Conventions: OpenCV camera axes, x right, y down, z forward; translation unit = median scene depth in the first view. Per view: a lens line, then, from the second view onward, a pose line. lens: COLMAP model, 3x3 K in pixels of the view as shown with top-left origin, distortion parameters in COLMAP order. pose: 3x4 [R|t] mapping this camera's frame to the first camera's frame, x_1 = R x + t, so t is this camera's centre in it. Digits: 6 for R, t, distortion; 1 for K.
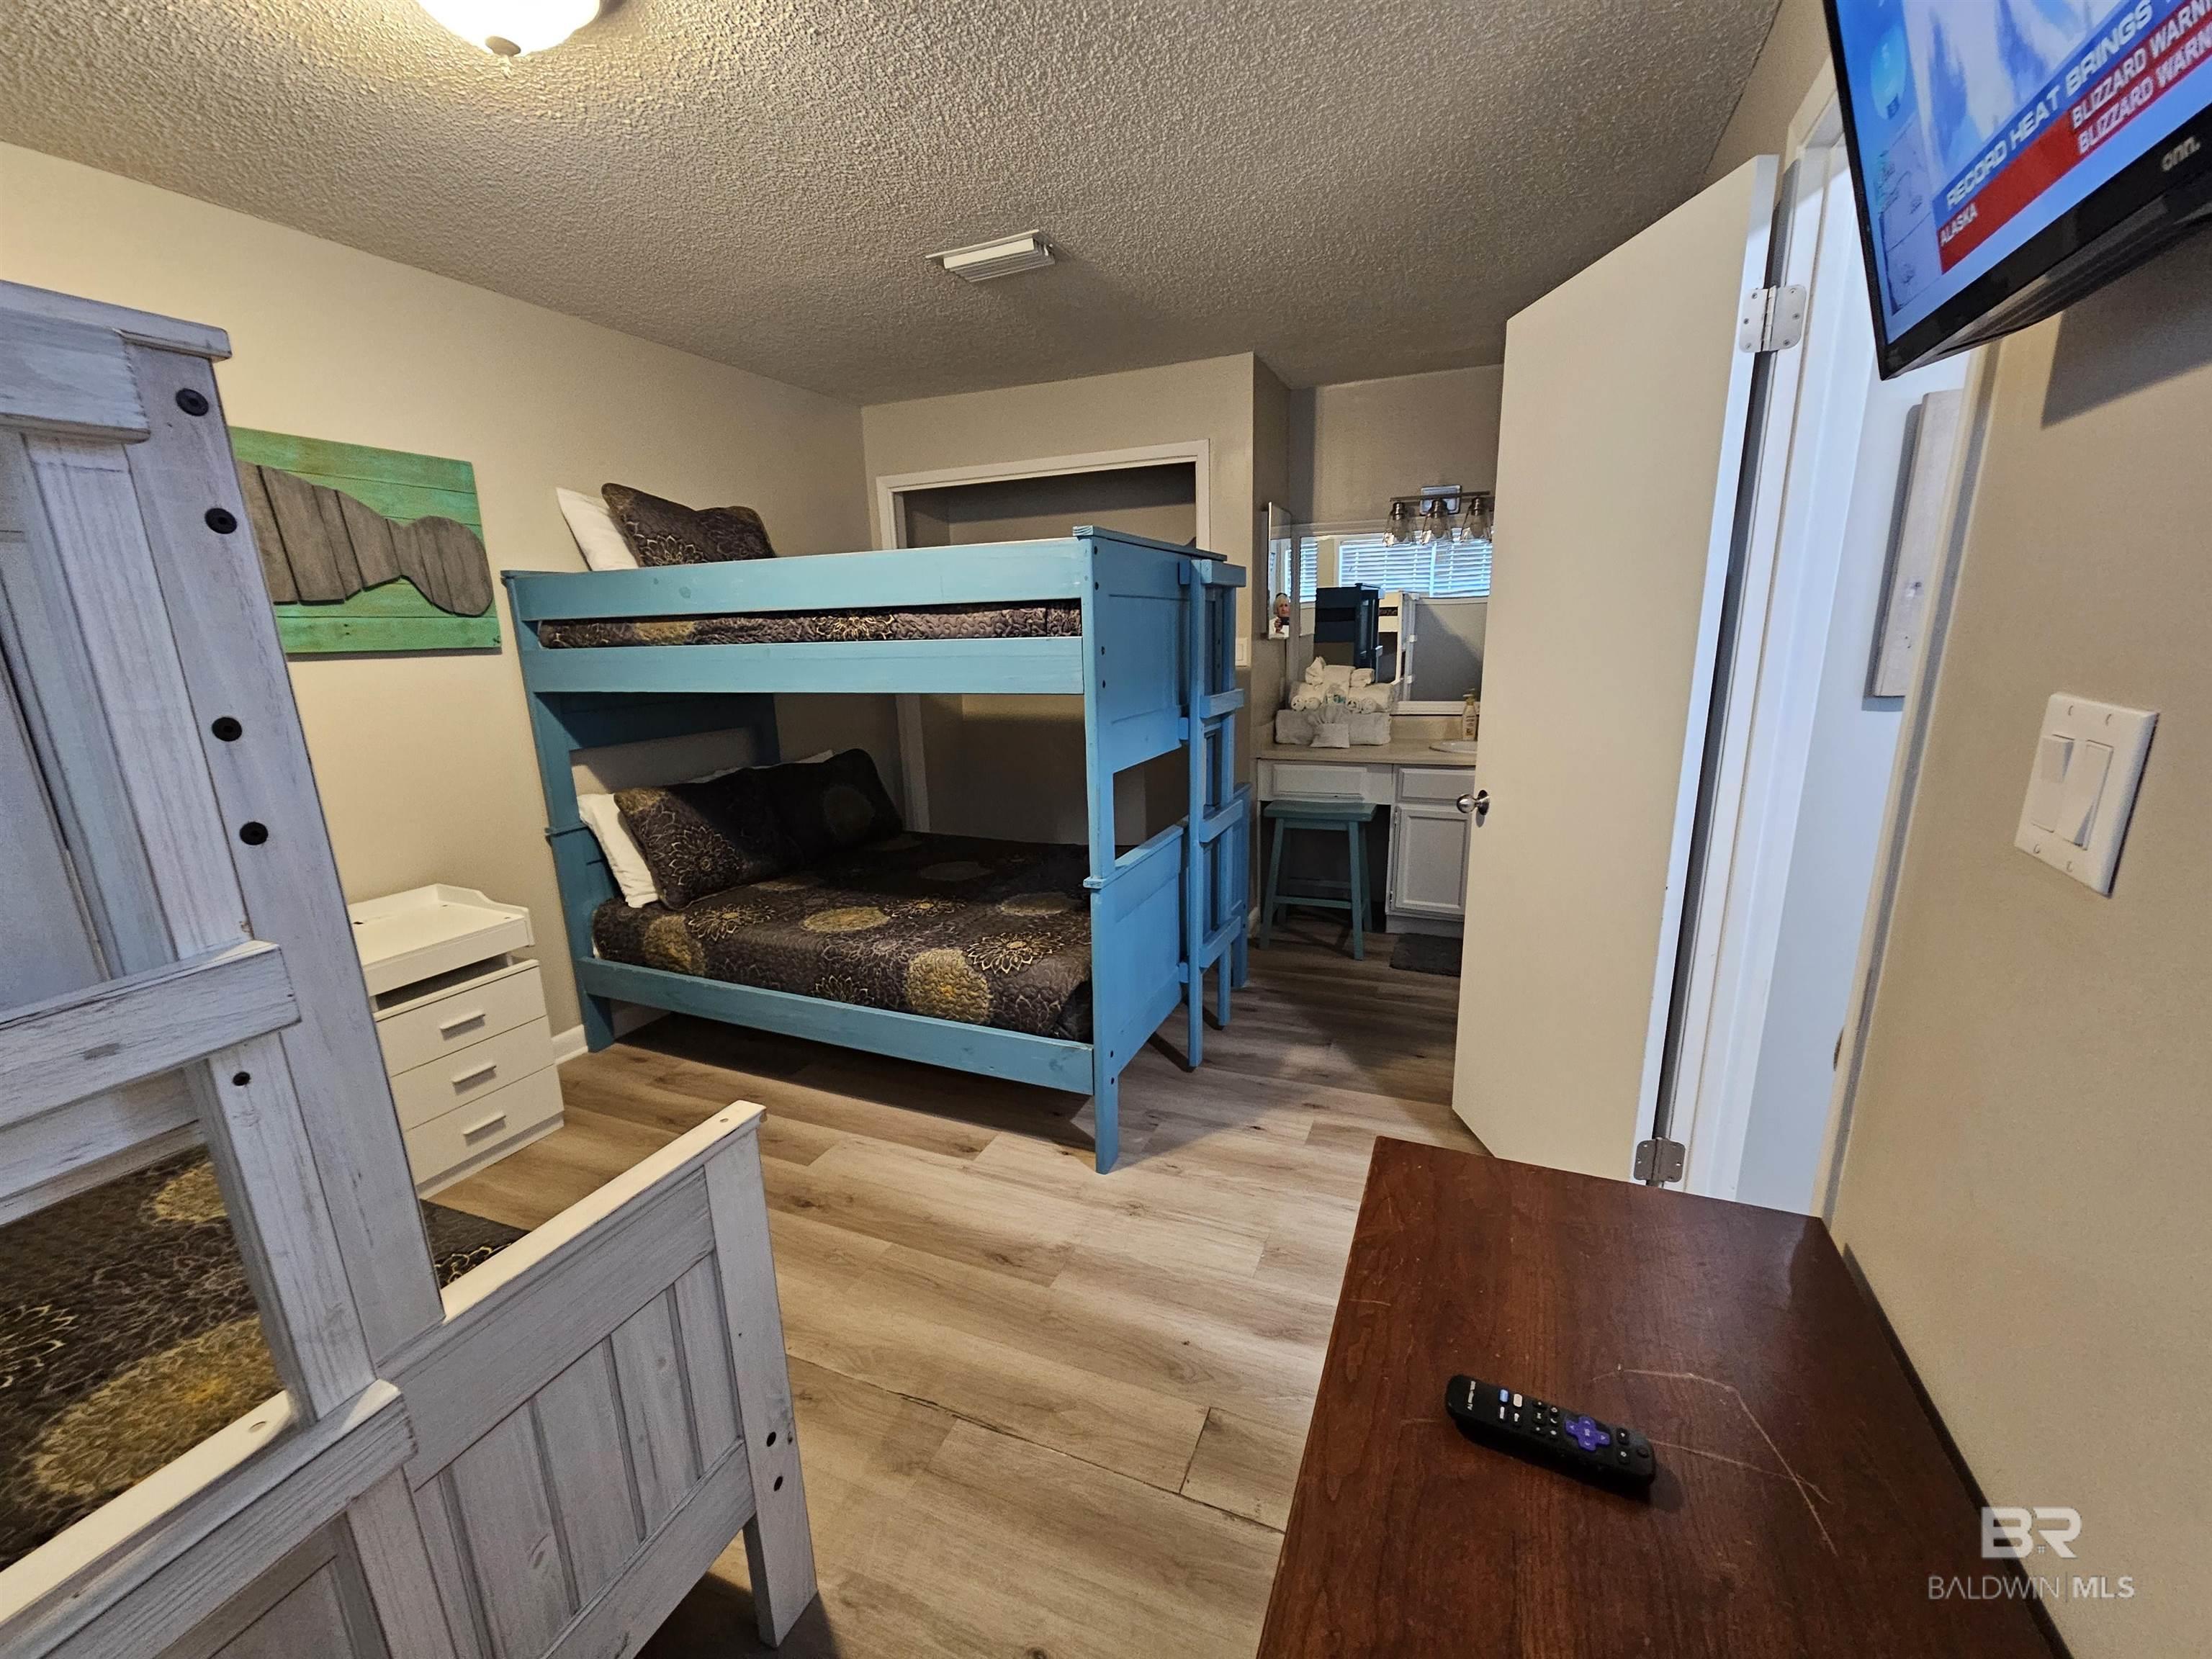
lens RADIAL K [[906.2, 0, 1097.3], [0, 906.2, 857.6], [0, 0, 1]] dist [0.000065, -0.000528]
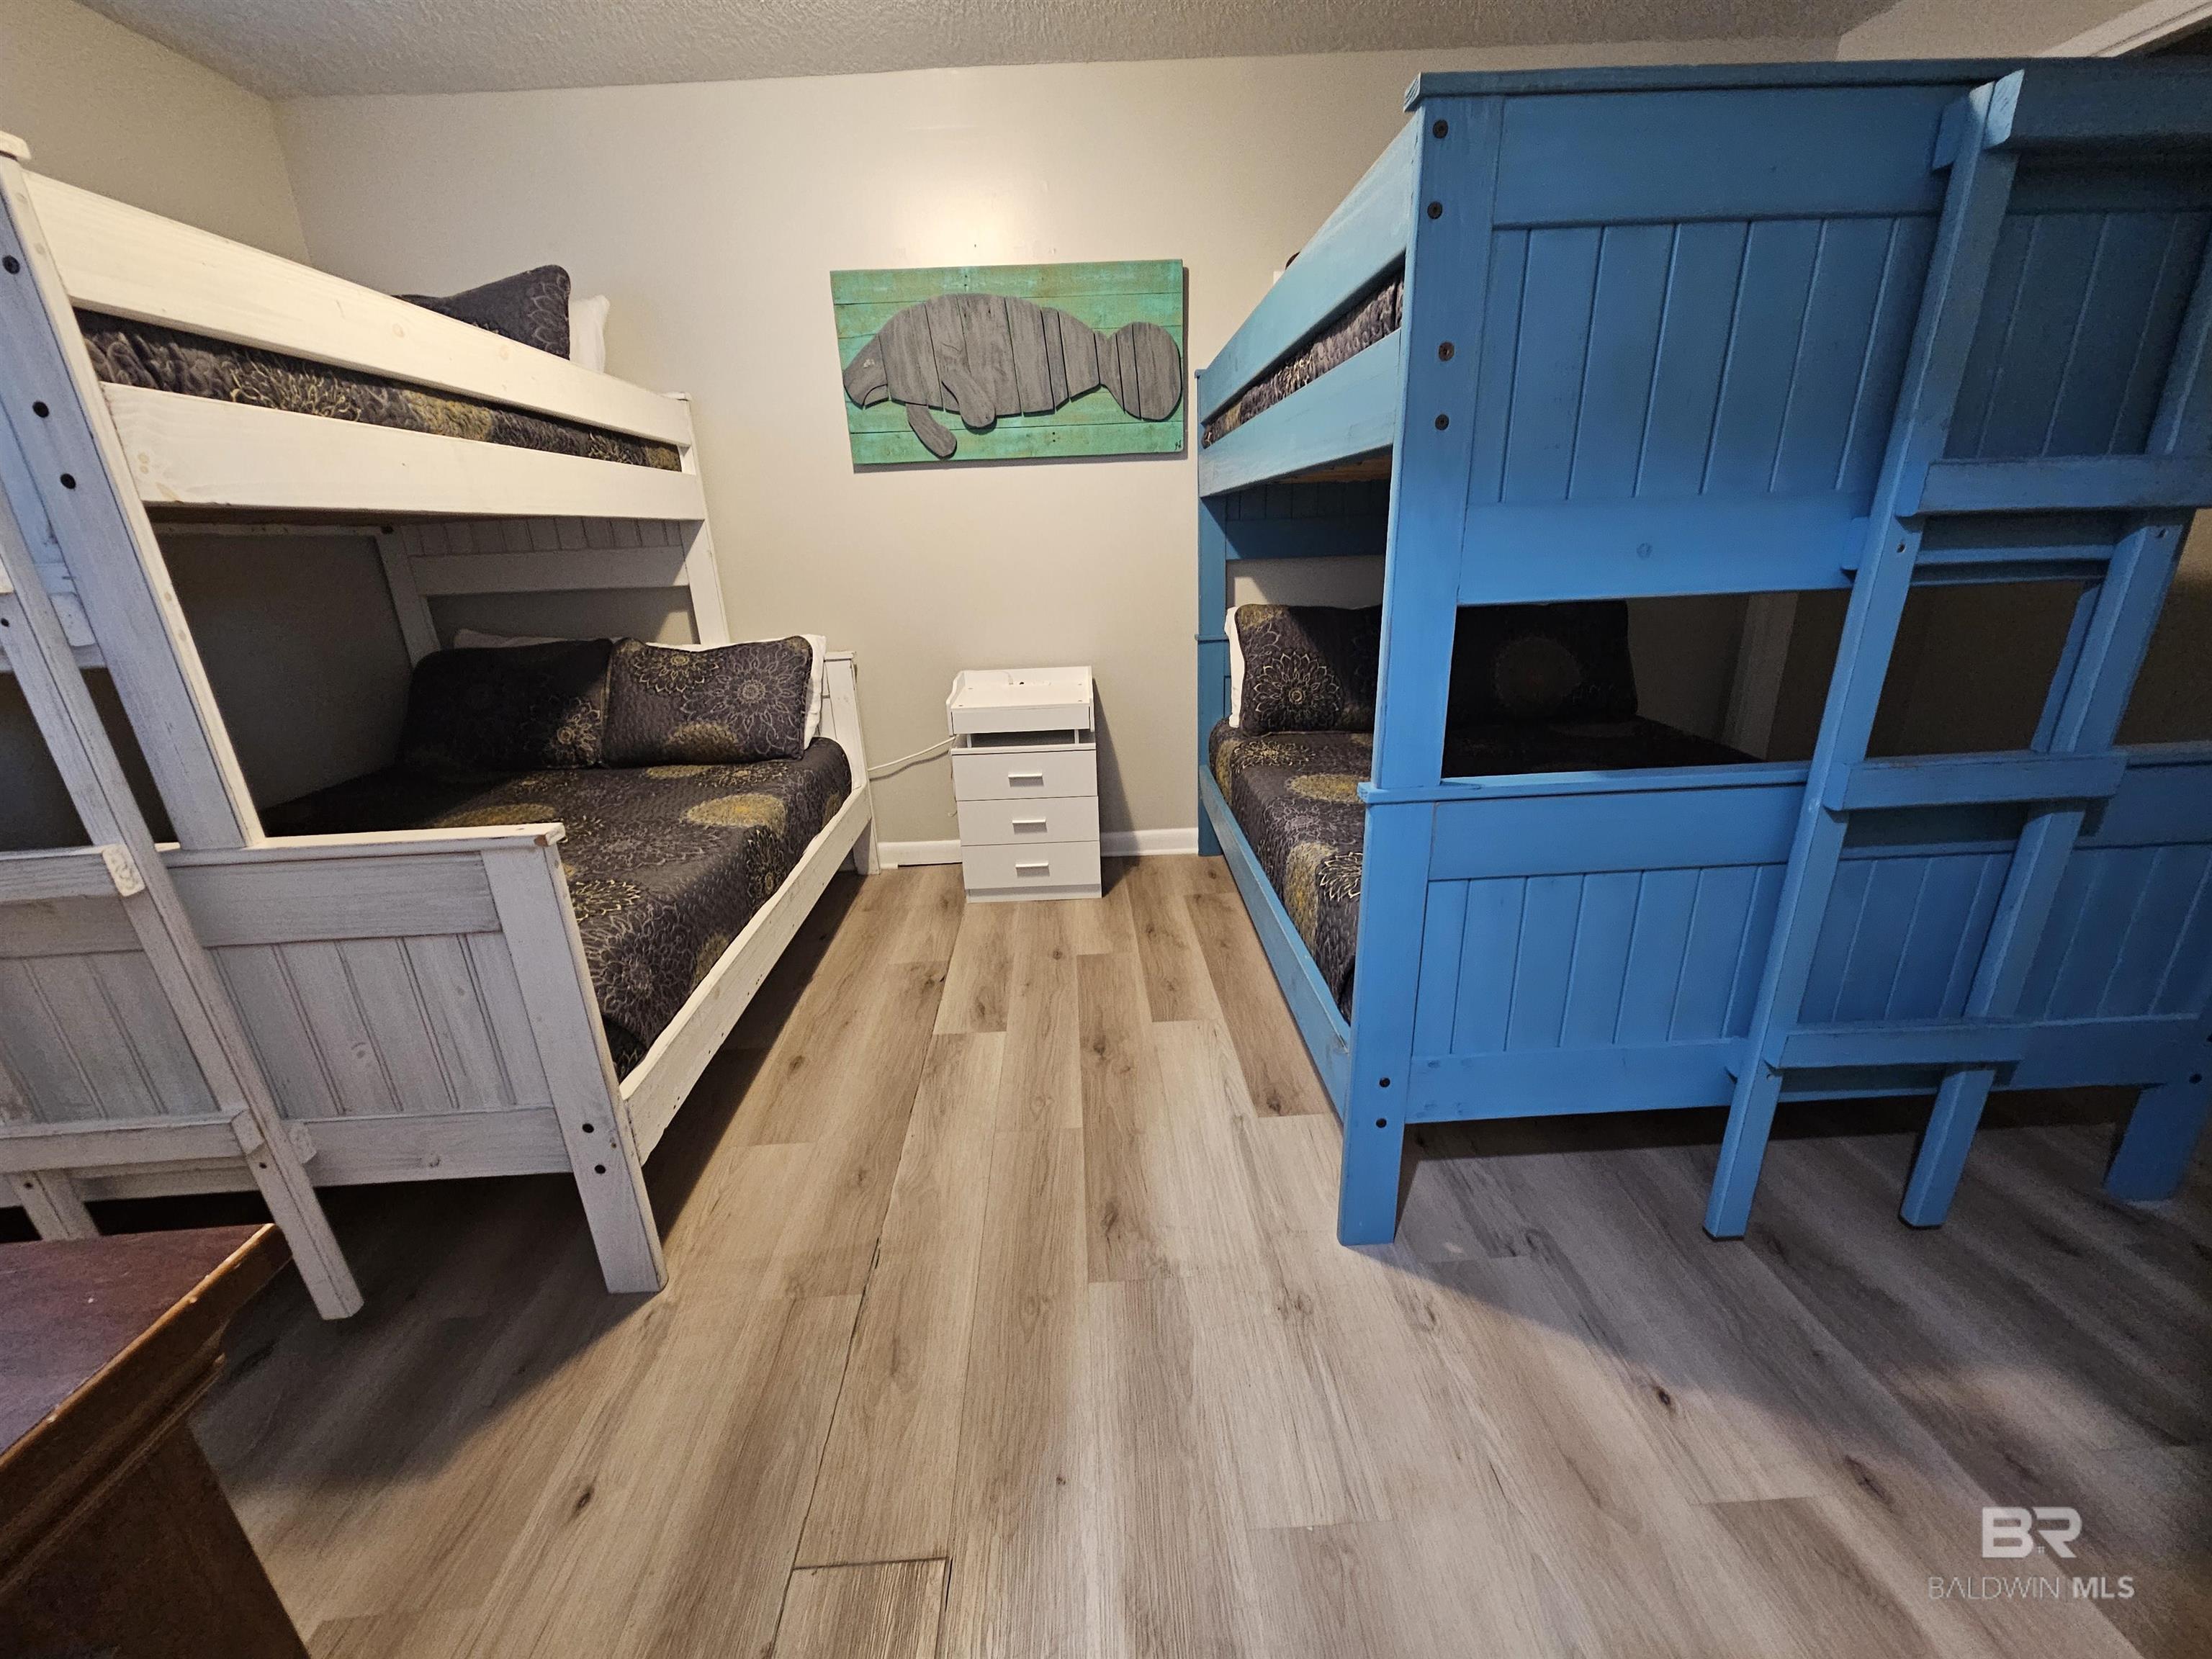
lens RADIAL K [[906.2, 0, 1097.3], [0, 906.2, 857.6], [0, 0, 1]] dist [0.000065, -0.000528]
pose [[0.428238, 0.316973, -0.846251, 0.379391], [-0.193395, 0.946914, 0.256812, -0.042867], [0.882729, 0.053684, 0.466805, 0.510708]]
